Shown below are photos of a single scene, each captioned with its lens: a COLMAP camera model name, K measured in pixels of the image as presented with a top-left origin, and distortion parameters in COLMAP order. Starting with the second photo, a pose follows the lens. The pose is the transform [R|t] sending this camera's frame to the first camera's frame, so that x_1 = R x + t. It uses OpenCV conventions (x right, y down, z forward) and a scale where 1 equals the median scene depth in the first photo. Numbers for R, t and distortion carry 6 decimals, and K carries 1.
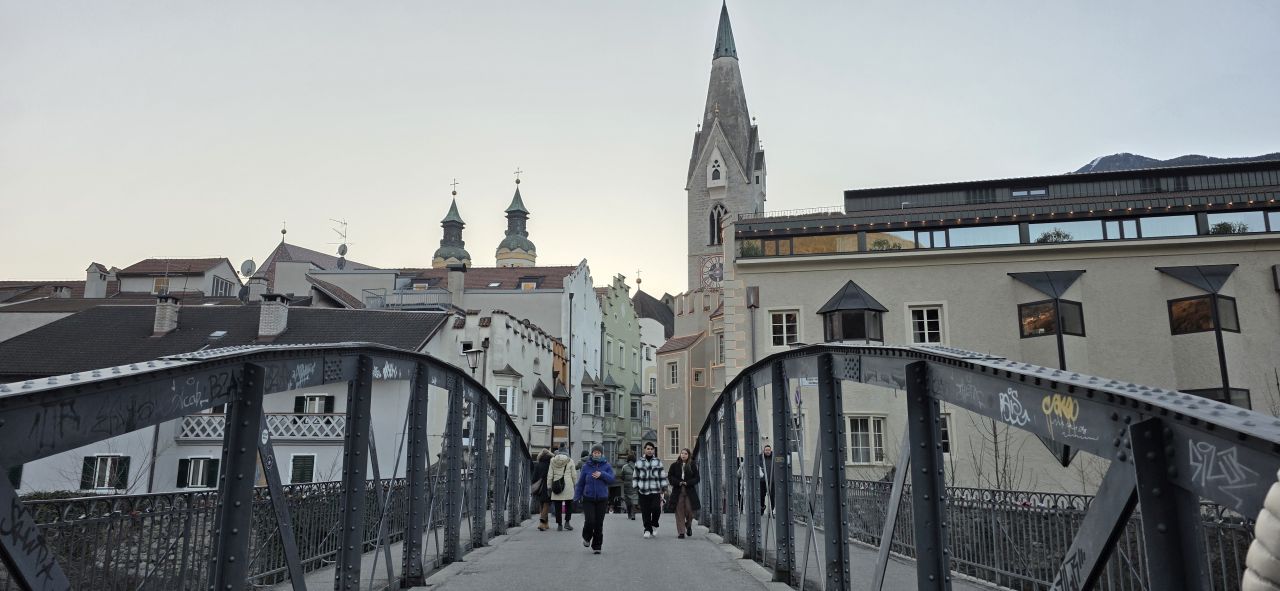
lens RADIAL K [[866.5, 0, 648.5], [0, 866.5, 293.1], [0, 0, 1]] dist [0.023781, -0.023588]
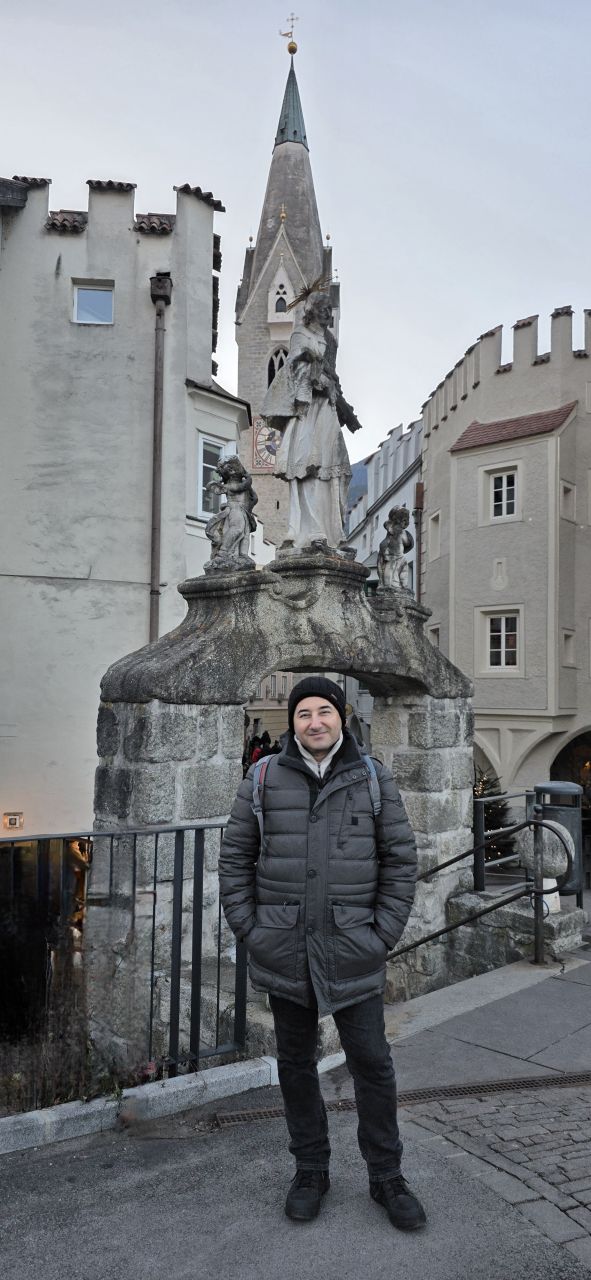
lens RADIAL K [[866.5, 0, 289.5], [0, 866.5, 678.6], [0, 0, 1]] dist [0.023781, -0.023588]
pose [[0.972090, 0.024293, 0.233345, -0.128775], [-0.063964, 0.984387, 0.163982, 0.085553], [-0.225719, -0.174331, 0.958467, 0.406524]]
